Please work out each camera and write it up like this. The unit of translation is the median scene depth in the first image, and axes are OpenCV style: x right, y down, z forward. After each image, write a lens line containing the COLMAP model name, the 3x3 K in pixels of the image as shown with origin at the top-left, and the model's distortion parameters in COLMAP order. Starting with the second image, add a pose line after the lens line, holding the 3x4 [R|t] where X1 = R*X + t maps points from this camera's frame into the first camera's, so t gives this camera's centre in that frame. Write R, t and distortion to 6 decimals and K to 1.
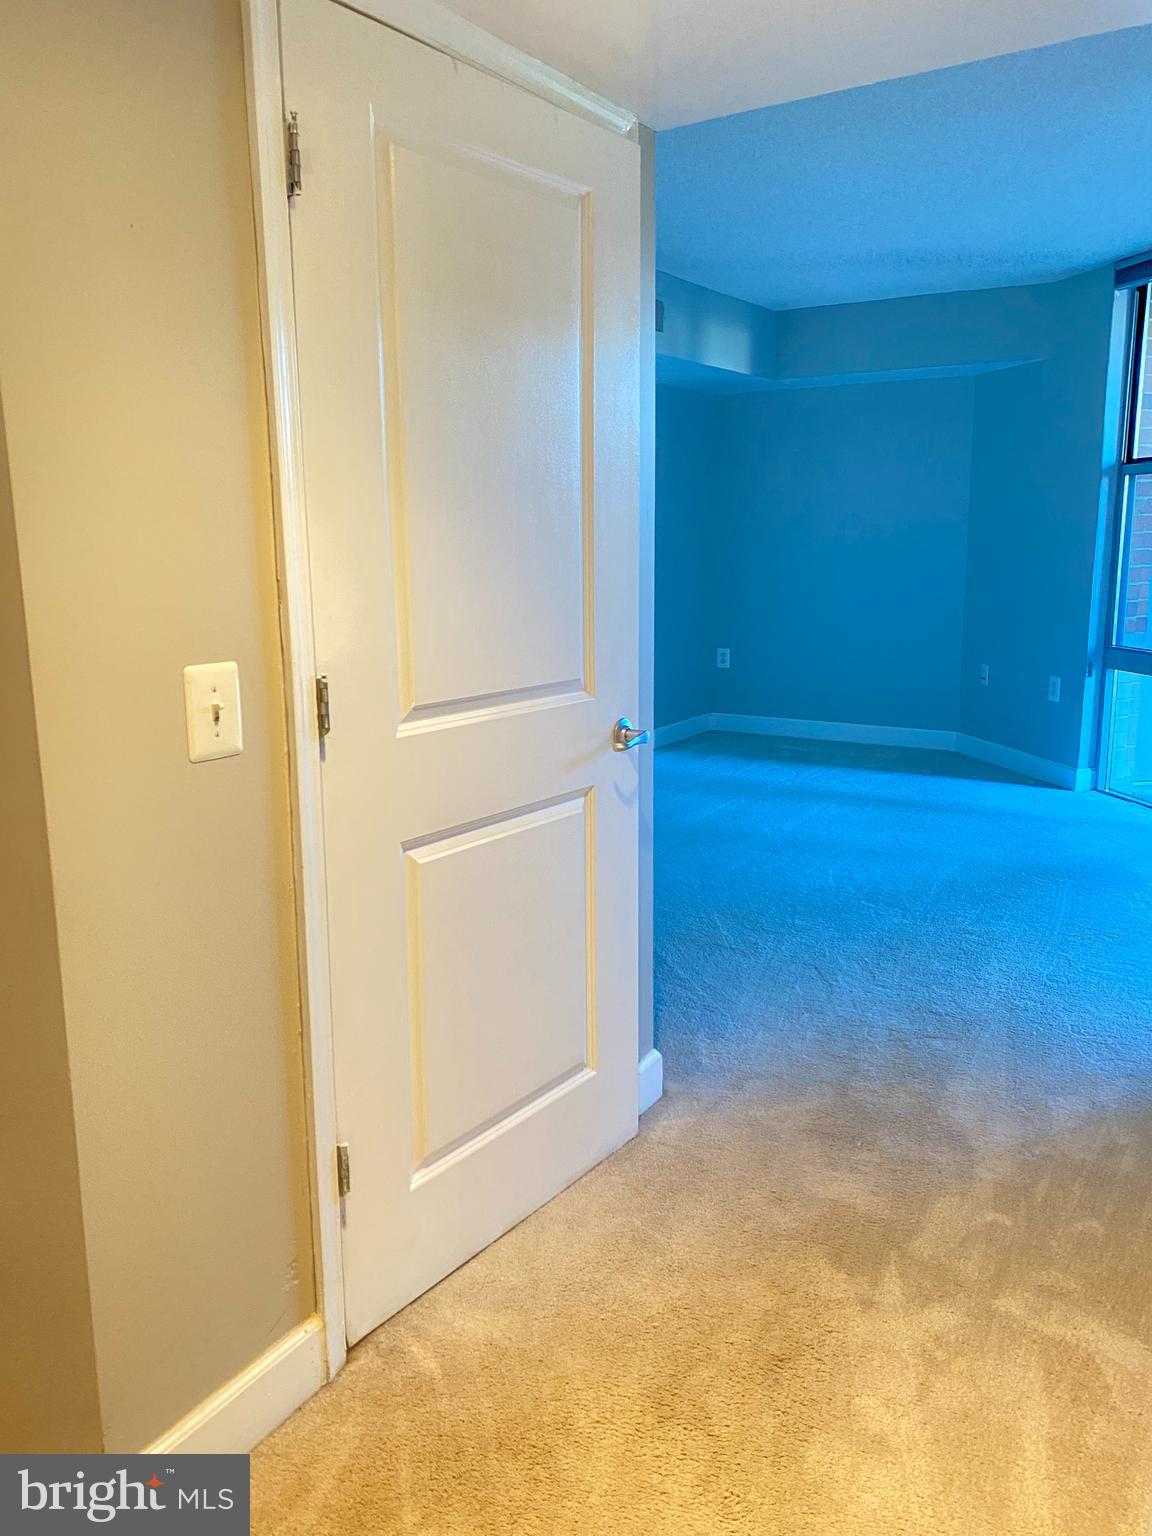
lens RADIAL K [[1168.6, 0, 539.2], [0, 1168.6, 770.2], [0, 0, 1]] dist [-0.033039, 0.000067]
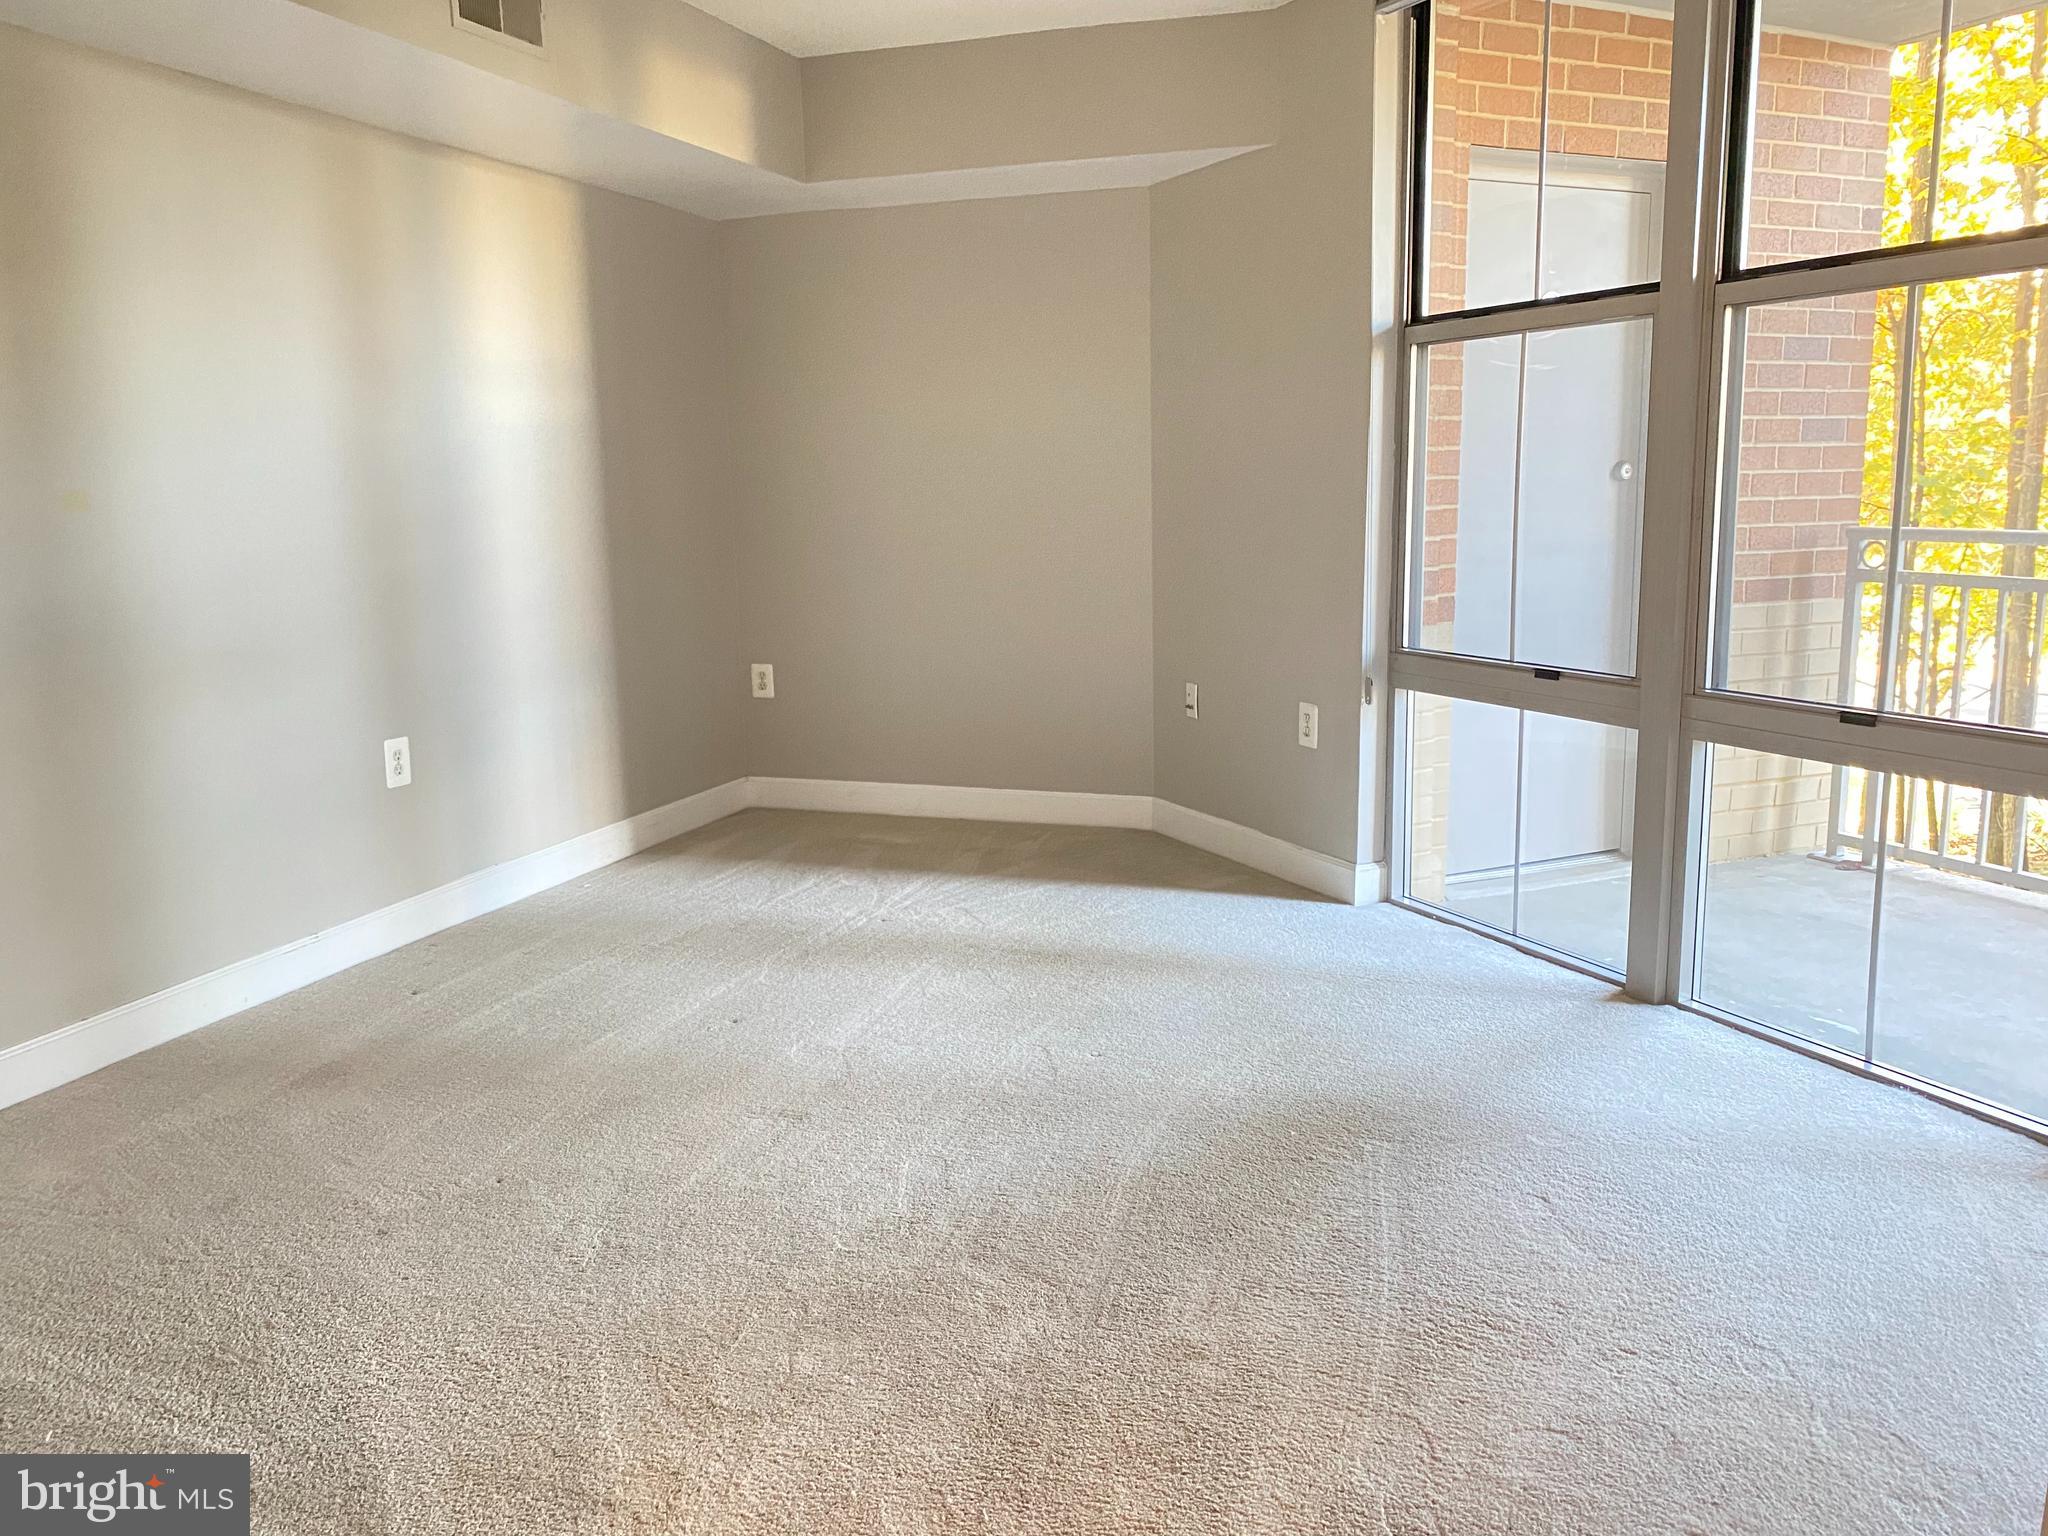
lens RADIAL K [[1602.8, 0, 1024.0], [0, 1602.8, 768.0], [0, 0, 1]] dist [0.029083, -0.008148]
pose [[0.965270, -0.051188, 0.256191, 0.108010], [0.057397, 0.998210, -0.016810, -0.045141], [-0.254872, 0.030931, 0.966480, 0.280720]]
